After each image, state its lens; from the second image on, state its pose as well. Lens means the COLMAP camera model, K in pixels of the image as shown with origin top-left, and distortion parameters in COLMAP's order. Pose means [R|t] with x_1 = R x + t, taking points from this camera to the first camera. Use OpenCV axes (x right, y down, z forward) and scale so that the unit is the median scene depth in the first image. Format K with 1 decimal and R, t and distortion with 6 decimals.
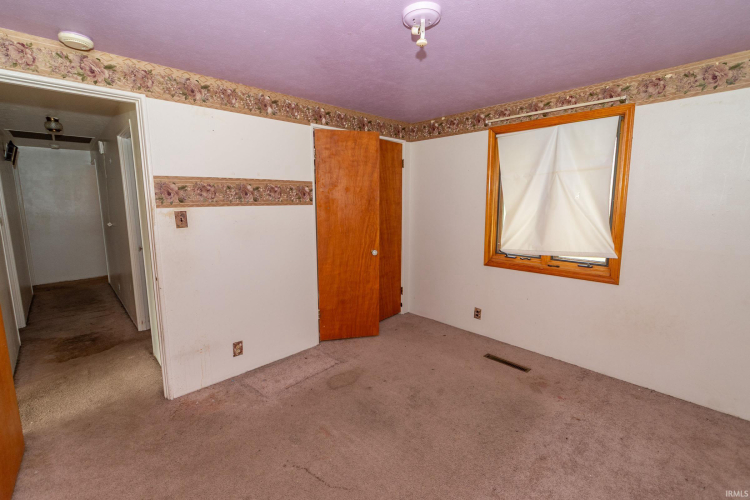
lens RADIAL K [[327.8, 0, 368.1], [0, 327.8, 247.2], [0, 0, 1]] dist [0.001892, -0.000679]
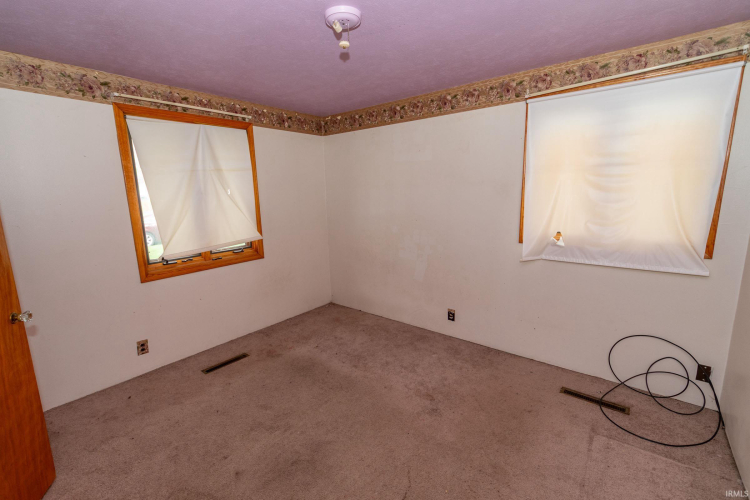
lens RADIAL K [[327.8, 0, 368.1], [0, 327.8, 251.2], [0, 0, 1]] dist [0.001892, -0.000679]
pose [[-0.123070, -0.177022, 0.976482, -0.566758], [0.165560, 0.966510, 0.196080, -0.100908], [-0.978491, 0.185798, -0.089640, 0.648281]]
